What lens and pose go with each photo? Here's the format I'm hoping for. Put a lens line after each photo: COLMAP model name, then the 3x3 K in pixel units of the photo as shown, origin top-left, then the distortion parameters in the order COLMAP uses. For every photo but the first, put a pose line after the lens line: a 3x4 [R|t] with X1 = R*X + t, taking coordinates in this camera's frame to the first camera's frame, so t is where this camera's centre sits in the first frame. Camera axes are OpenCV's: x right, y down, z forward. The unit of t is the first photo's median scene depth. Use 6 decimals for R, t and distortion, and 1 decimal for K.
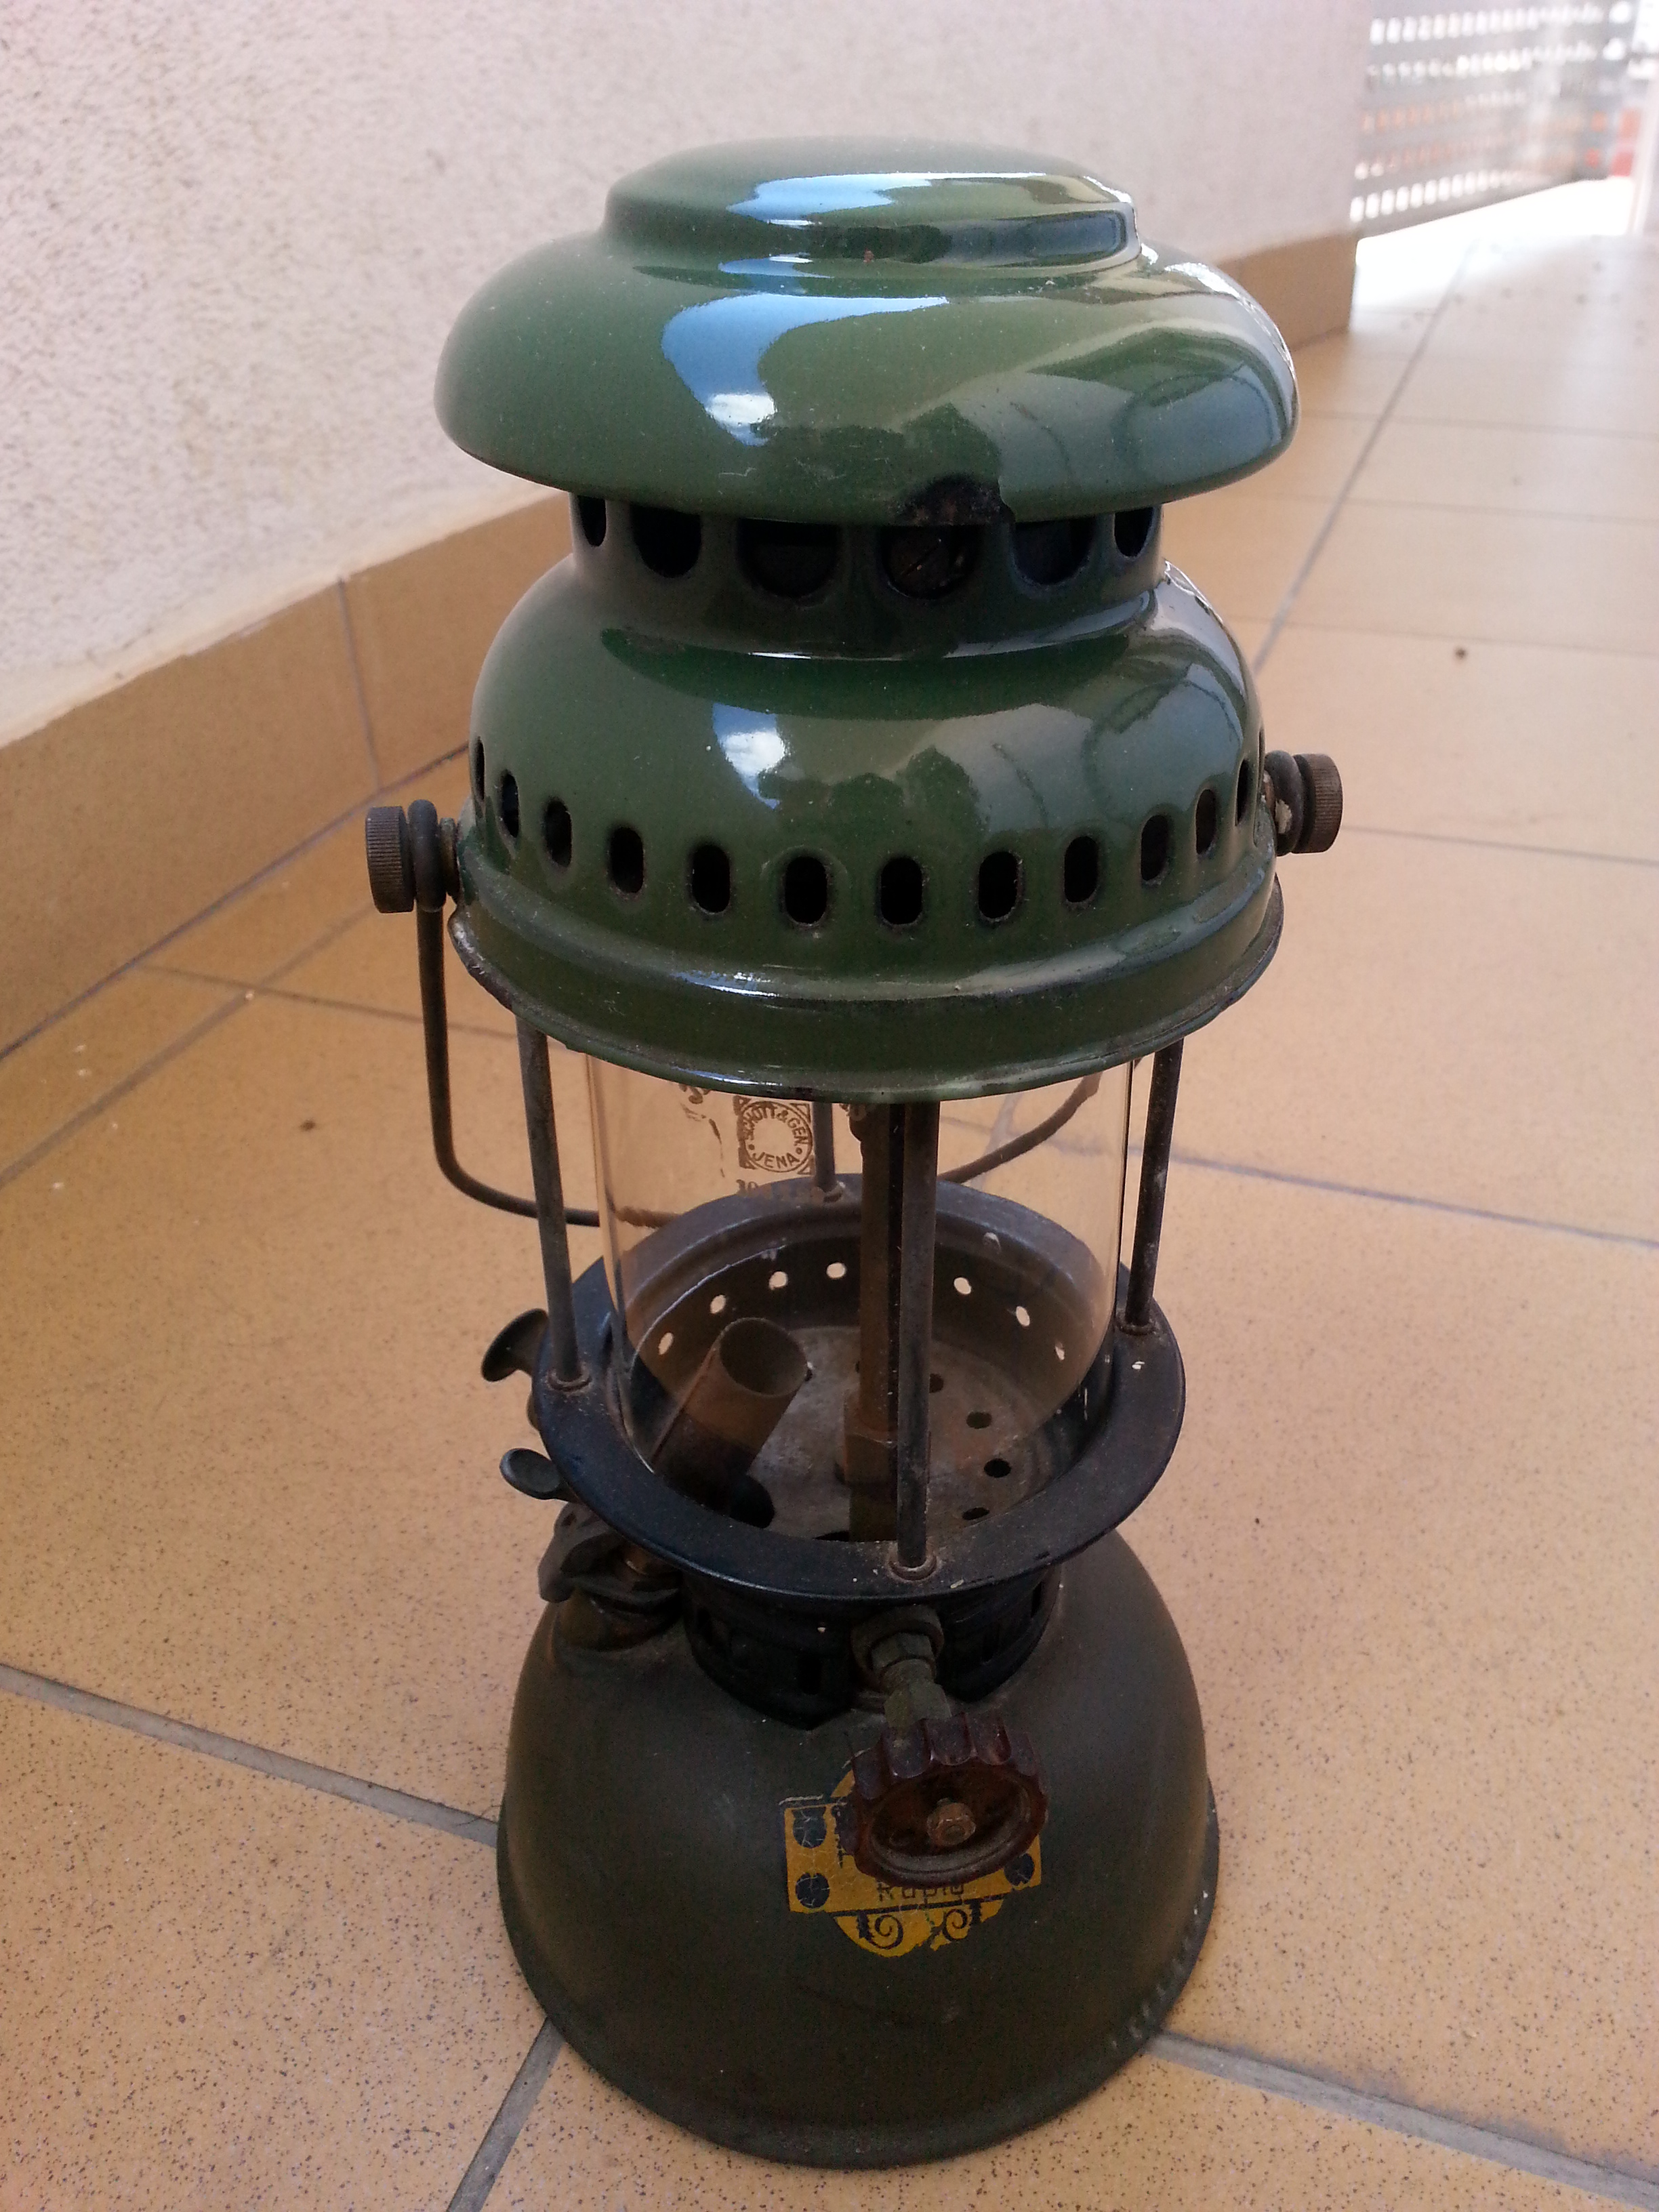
lens RADIAL K [[1979.5, 0, 829.8], [0, 1979.5, 1139.9], [0, 0, 1]] dist [0.015996, -0.072768]
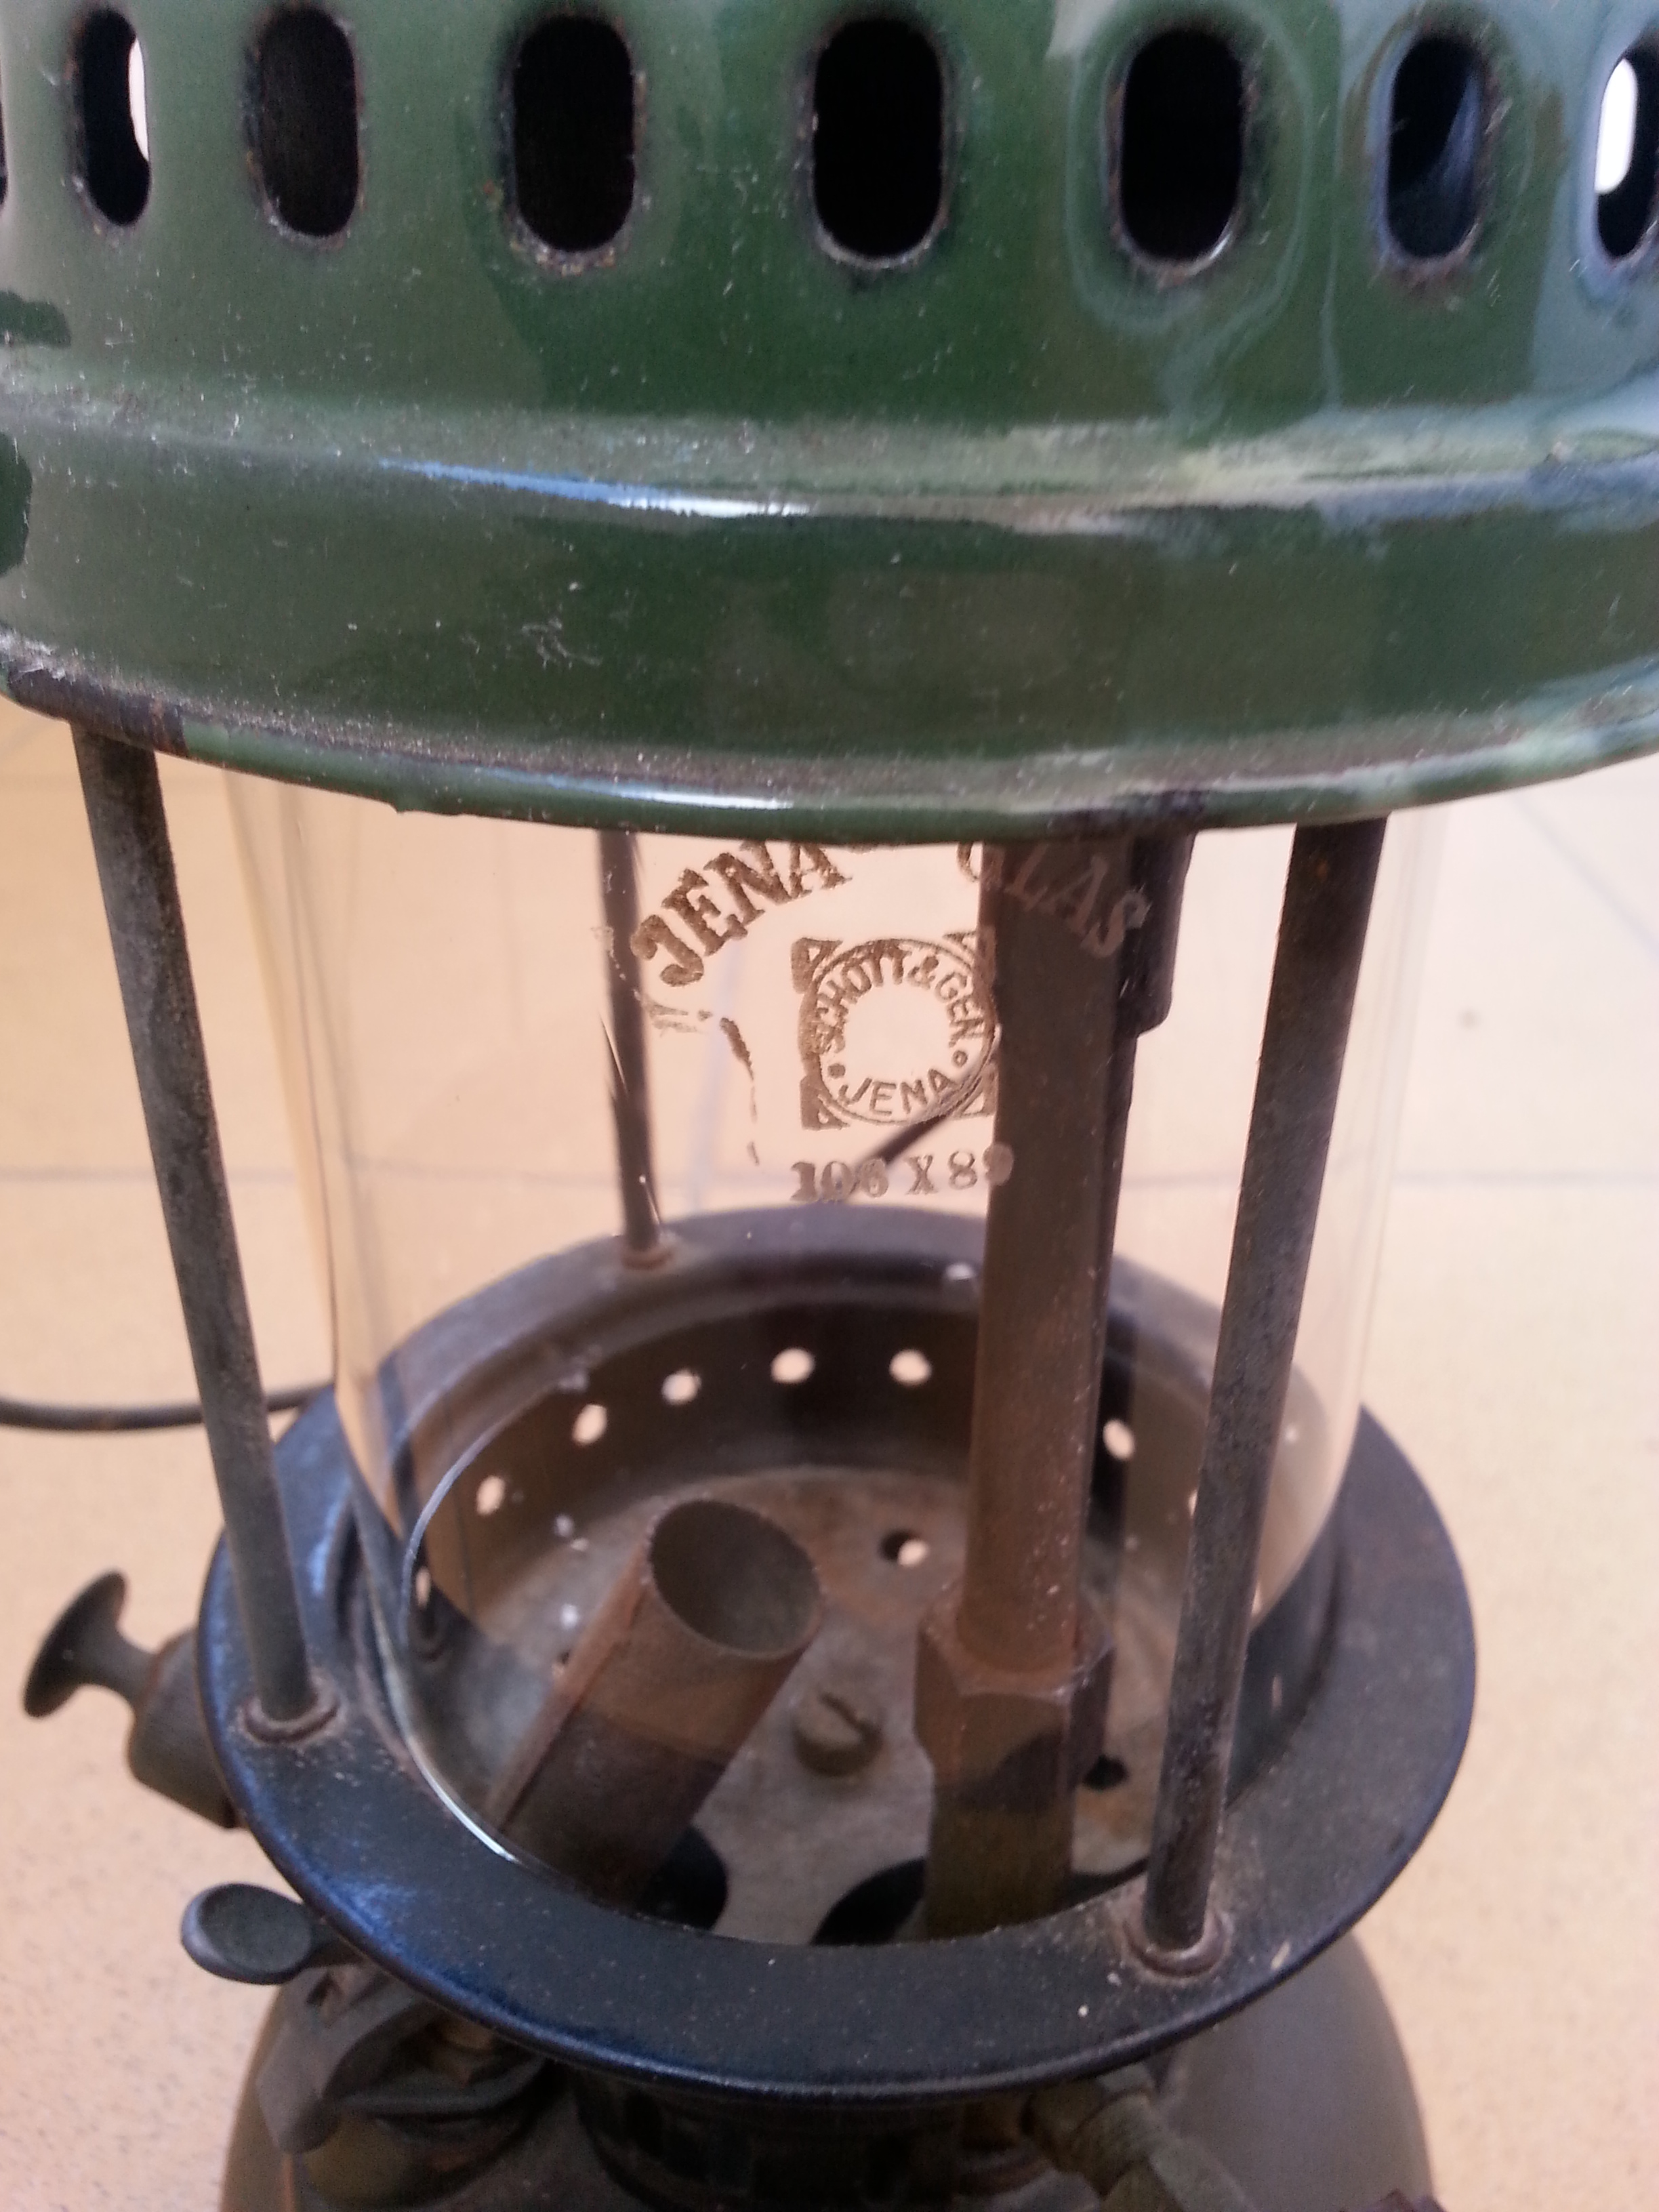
lens RADIAL K [[1979.5, 0, 829.8], [0, 1979.5, 1139.9], [0, 0, 1]] dist [0.015996, -0.072768]
pose [[0.940589, -0.161262, 0.298809, -0.136078], [0.177986, 0.983593, -0.029435, 0.024252], [-0.289159, 0.080870, 0.953859, 0.520250]]
